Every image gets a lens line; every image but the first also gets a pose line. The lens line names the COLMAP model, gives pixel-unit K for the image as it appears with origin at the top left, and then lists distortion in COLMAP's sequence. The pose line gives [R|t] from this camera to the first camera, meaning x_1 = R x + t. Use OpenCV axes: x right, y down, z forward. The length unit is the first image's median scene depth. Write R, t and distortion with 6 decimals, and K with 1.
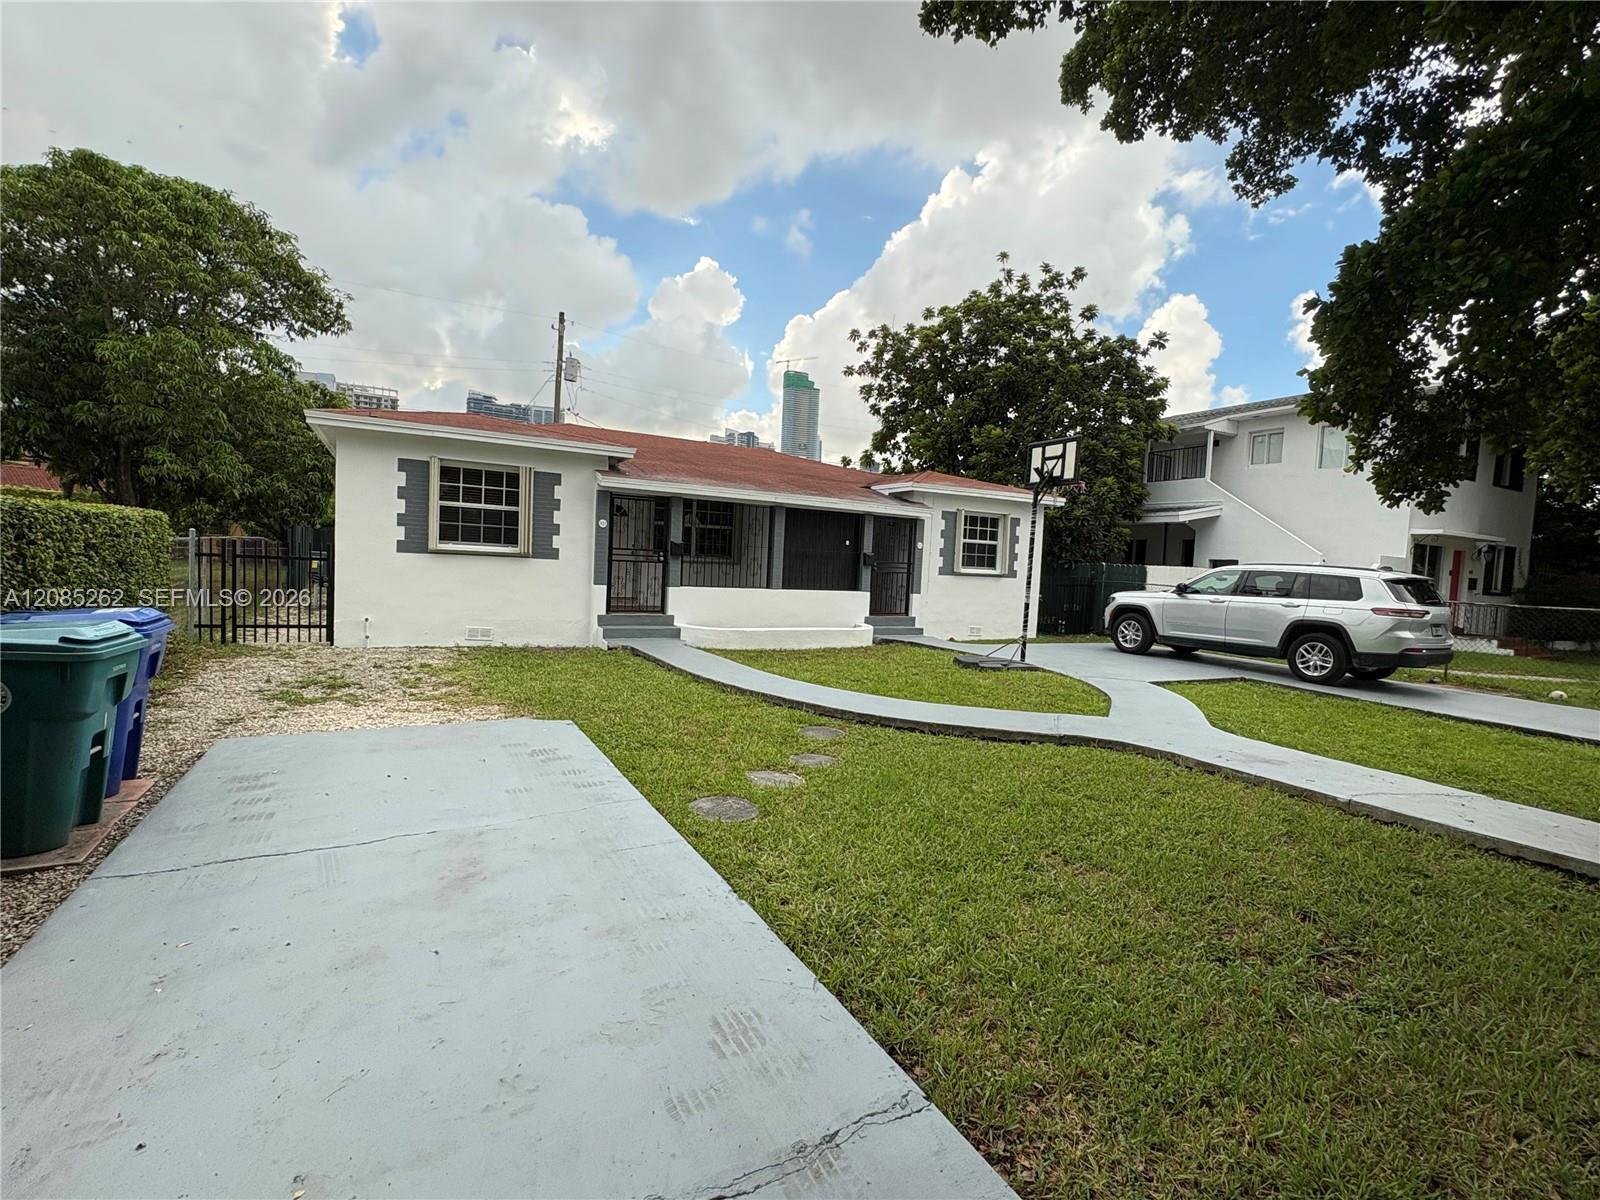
lens RADIAL K [[728.6, 0, 797.4], [0, 728.6, 598.2], [0, 0, 1]] dist [0.001370, -0.000075]
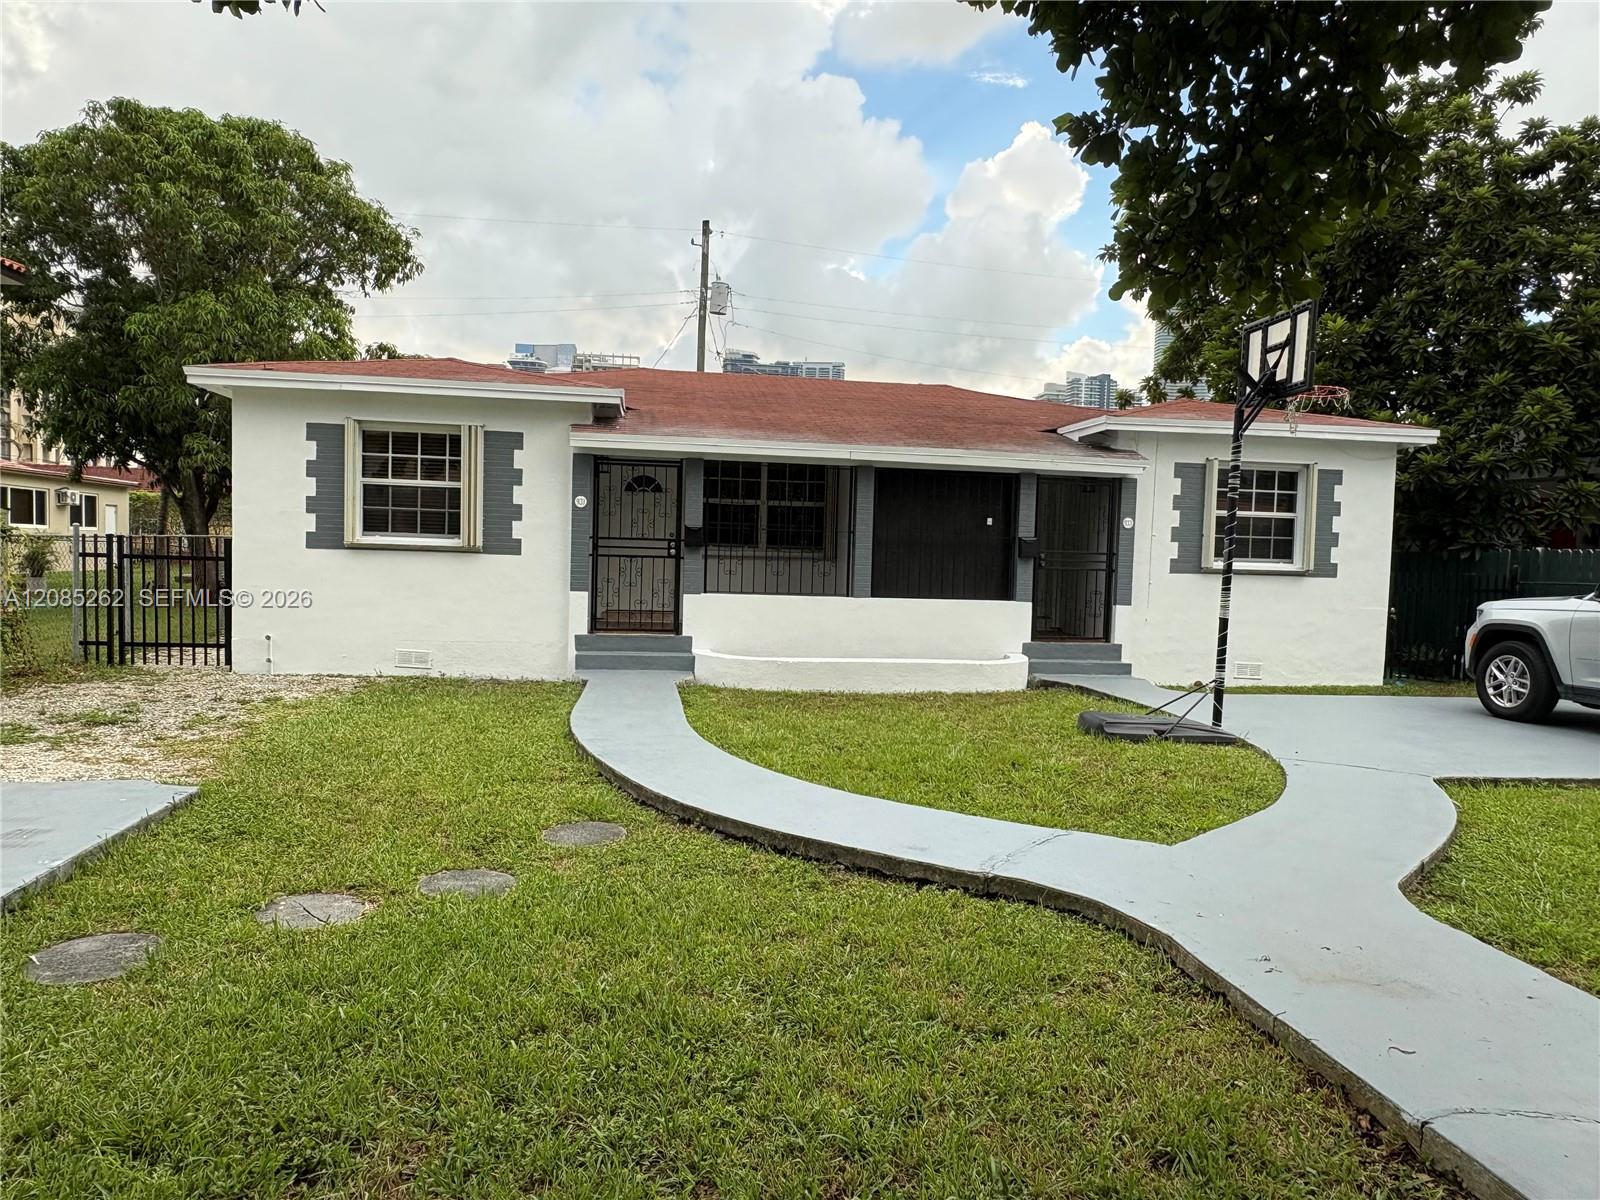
lens RADIAL K [[1034.6, 0, 804.3], [0, 1034.6, 606.1], [0, 0, 1]] dist [0.000036, -0.001745]
pose [[0.937875, -0.001386, -0.346971, 0.218254], [-0.002933, 0.999925, -0.011922, 0.005596], [0.346962, 0.012199, 0.937800, 0.129622]]
